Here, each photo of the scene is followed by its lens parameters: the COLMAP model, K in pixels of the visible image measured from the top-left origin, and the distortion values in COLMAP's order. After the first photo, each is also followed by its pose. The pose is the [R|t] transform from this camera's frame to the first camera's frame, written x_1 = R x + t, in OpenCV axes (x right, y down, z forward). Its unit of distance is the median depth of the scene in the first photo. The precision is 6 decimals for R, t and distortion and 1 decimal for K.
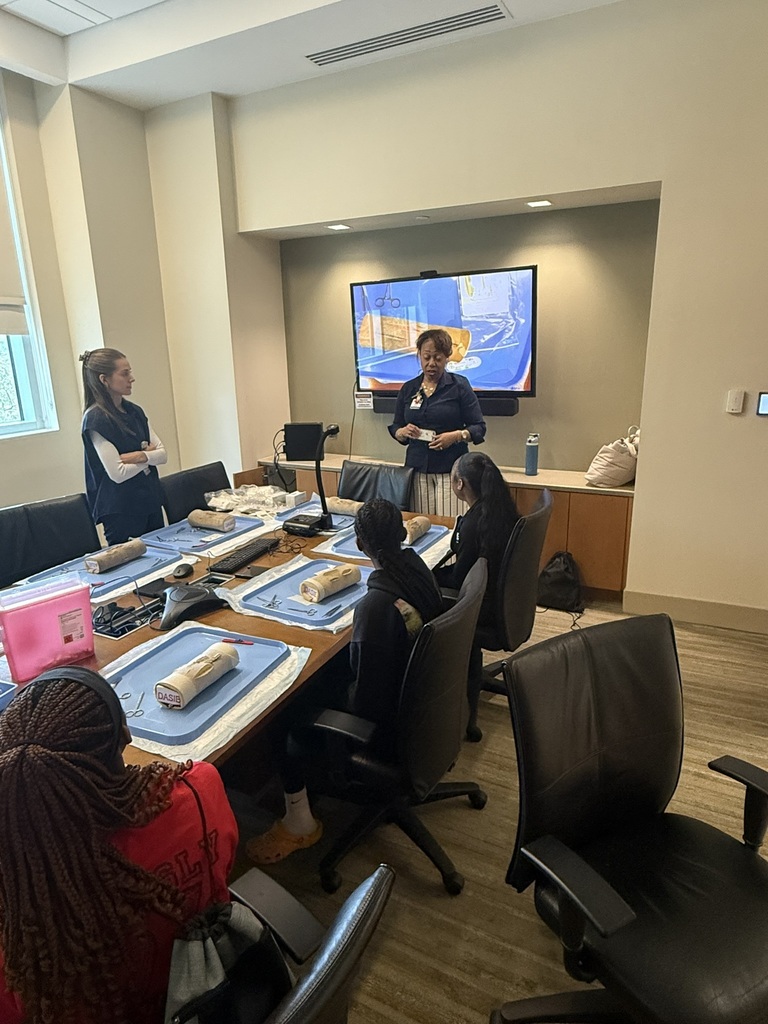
lens RADIAL K [[621.1, 0, 384.0], [0, 621.1, 512.0], [0, 0, 1]] dist [-0.002819, 0.001816]
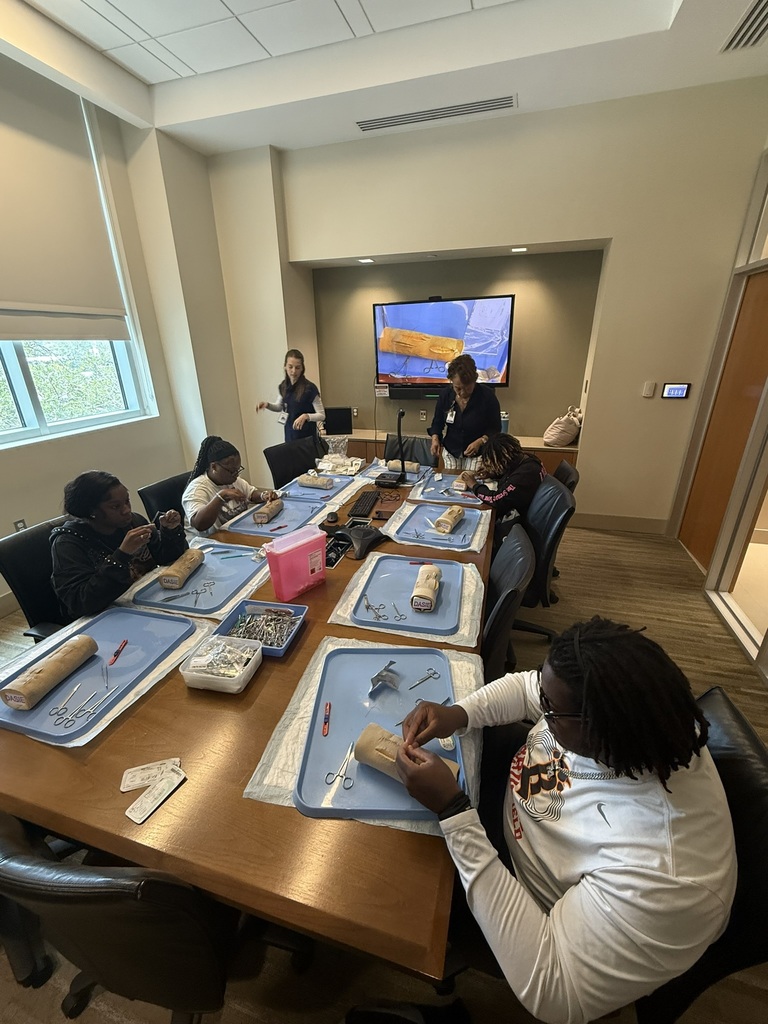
lens RADIAL K [[422.7, 0, 384.0], [0, 422.7, 512.0], [0, 0, 1]] dist [-0.000599, -0.000334]
pose [[0.983756, -0.059830, 0.169250, -0.254217], [0.041355, 0.992999, 0.110650, -0.012650], [-0.174685, -0.101853, 0.979342, 0.029628]]
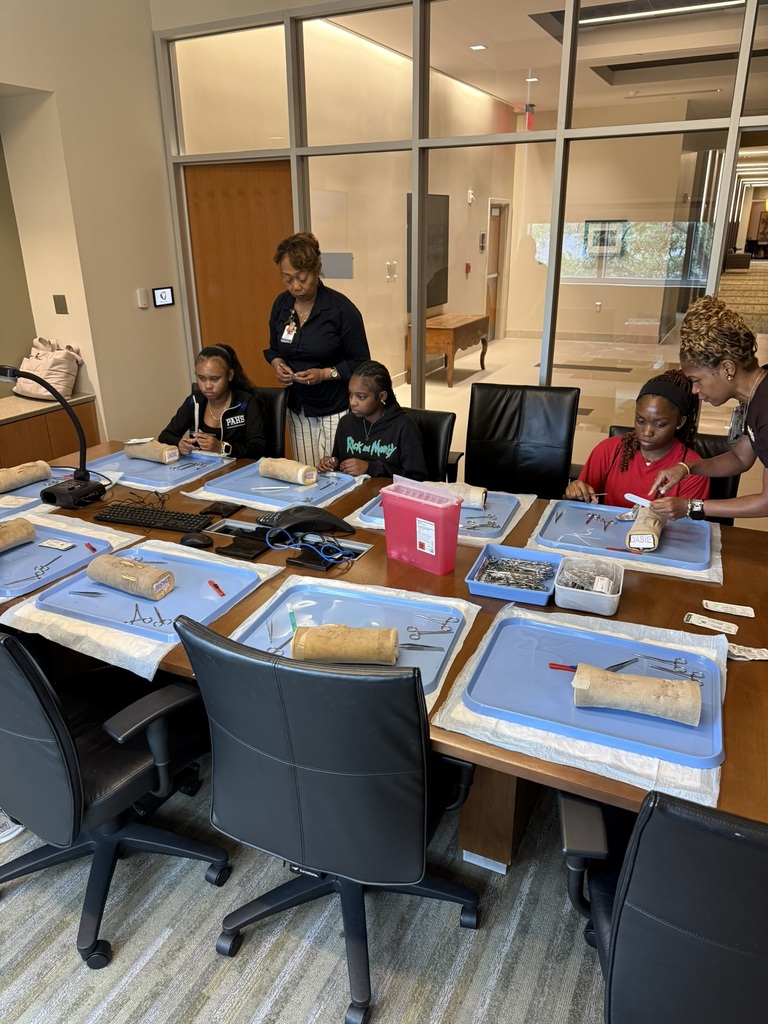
lens RADIAL K [[726.5, 0, 384.0], [0, 726.5, 512.0], [0, 0, 1]] dist [0.004293, 0.001152]
pose [[-0.010835, -0.345870, 0.938220, -0.826901], [0.273475, 0.901478, 0.335484, -0.130557], [-0.961818, 0.260215, 0.084819, 0.464291]]
